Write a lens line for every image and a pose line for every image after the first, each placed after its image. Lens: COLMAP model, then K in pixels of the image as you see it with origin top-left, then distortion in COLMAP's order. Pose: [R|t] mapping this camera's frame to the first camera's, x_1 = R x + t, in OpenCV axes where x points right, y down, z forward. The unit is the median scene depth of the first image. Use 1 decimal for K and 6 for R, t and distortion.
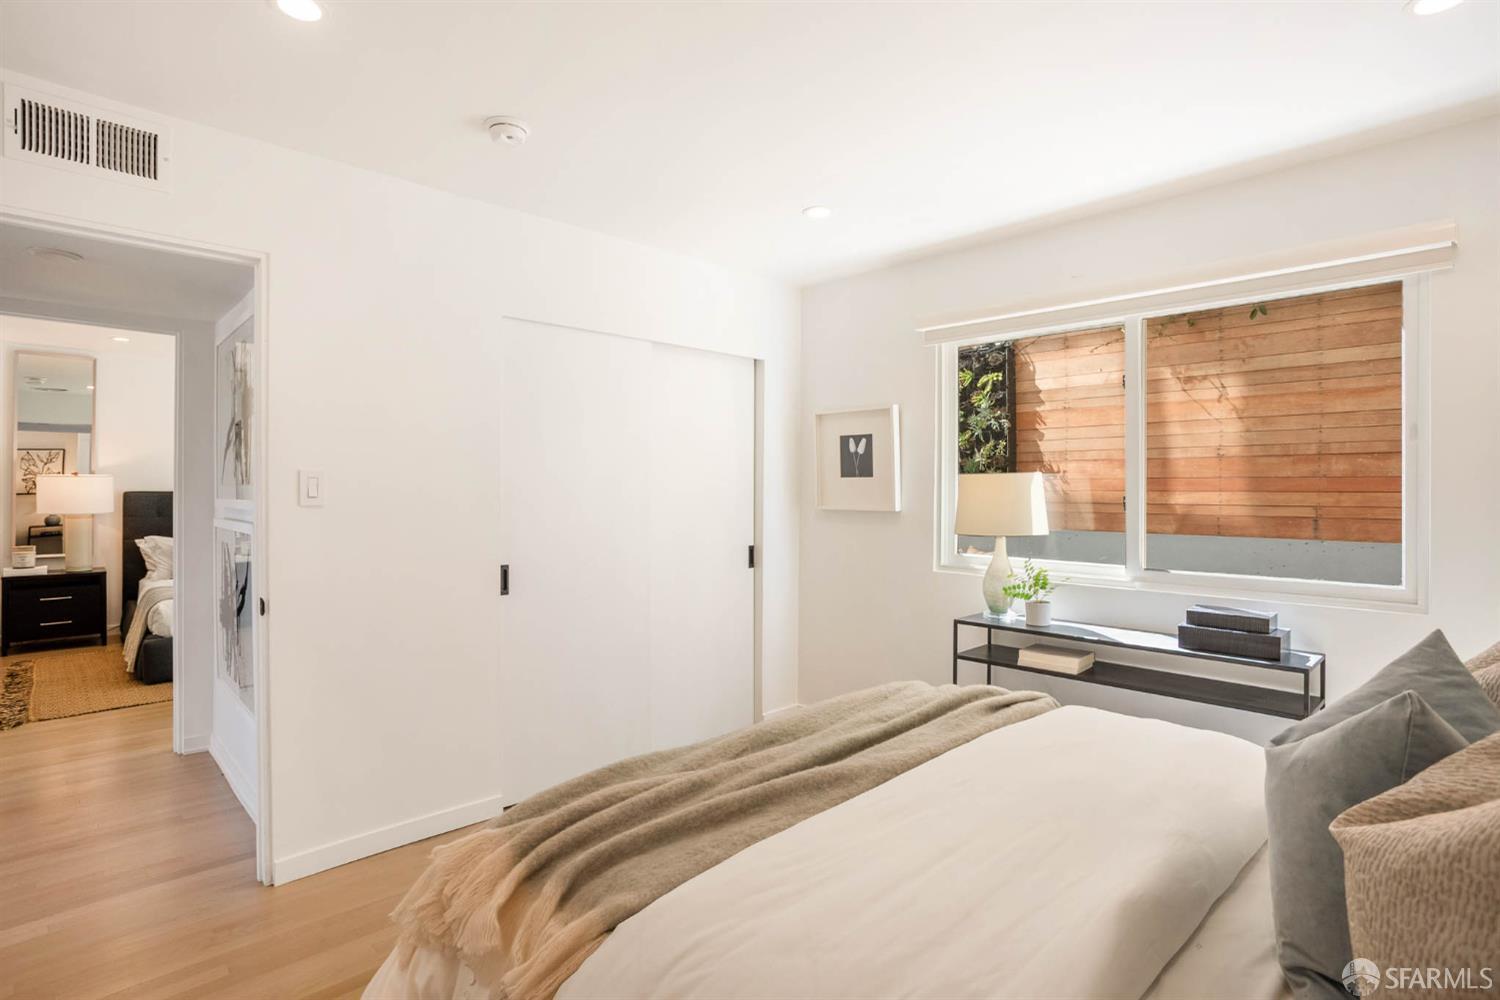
lens RADIAL K [[729.5, 0, 739.9], [0, 729.5, 490.6], [0, 0, 1]] dist [-0.023879, 0.002752]
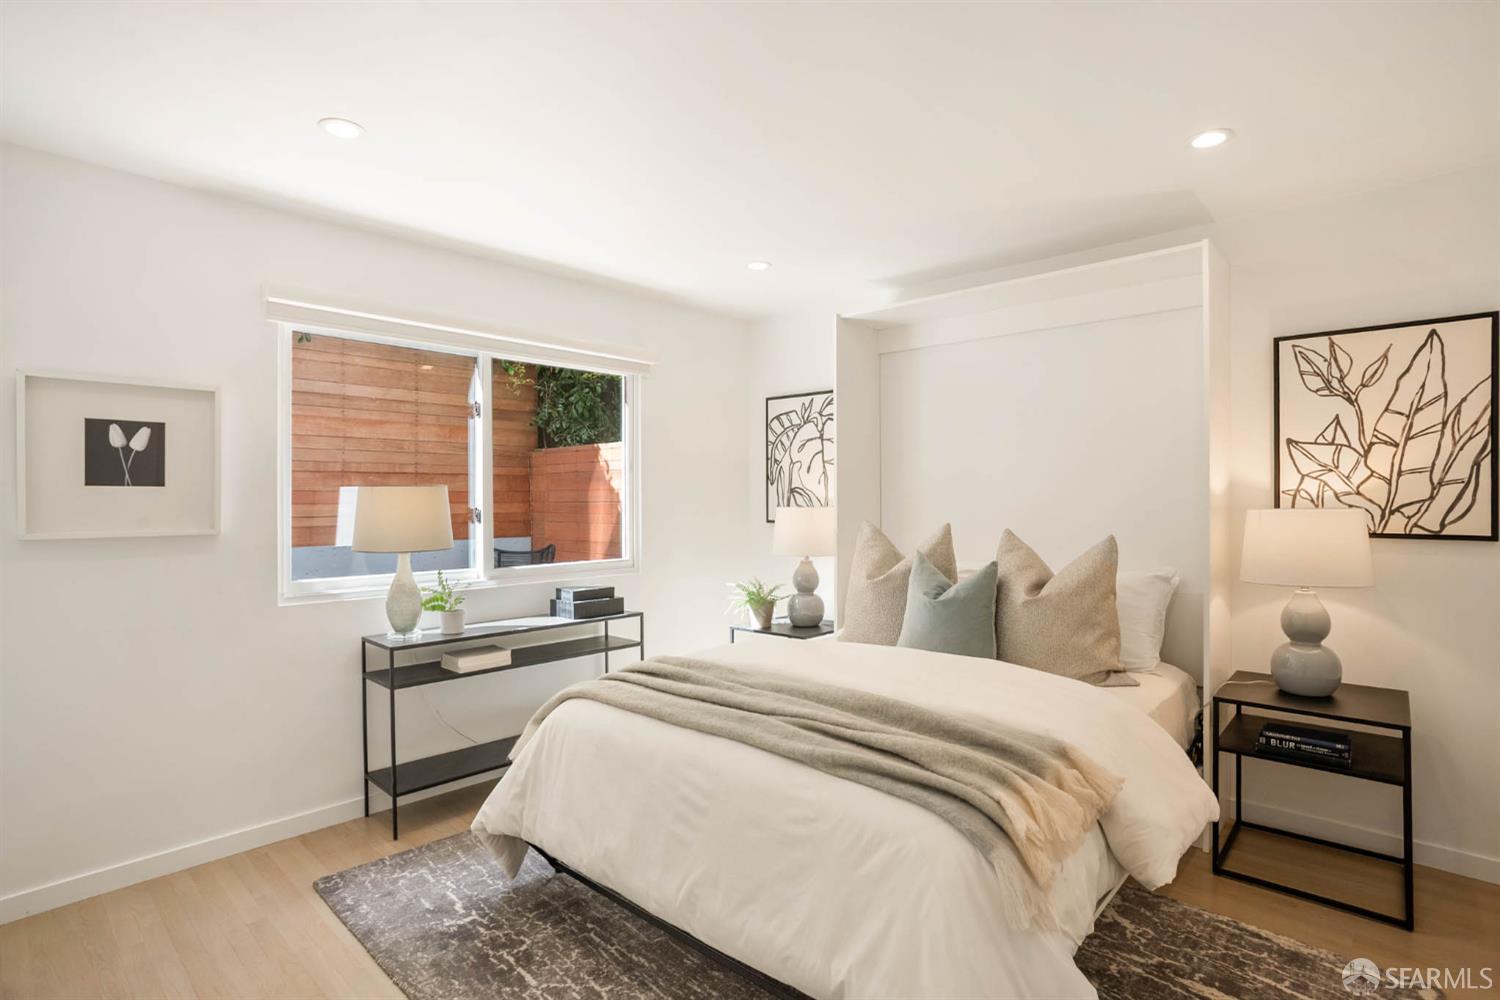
lens RADIAL K [[729.5, 0, 754.0], [0, 729.5, 505.0], [0, 0, 1]] dist [-0.023879, 0.002752]
pose [[-0.043931, -0.009494, 0.998989, -0.538057], [0.007421, 0.999924, 0.009829, -0.004158], [-0.999007, 0.007845, -0.043857, 0.513828]]
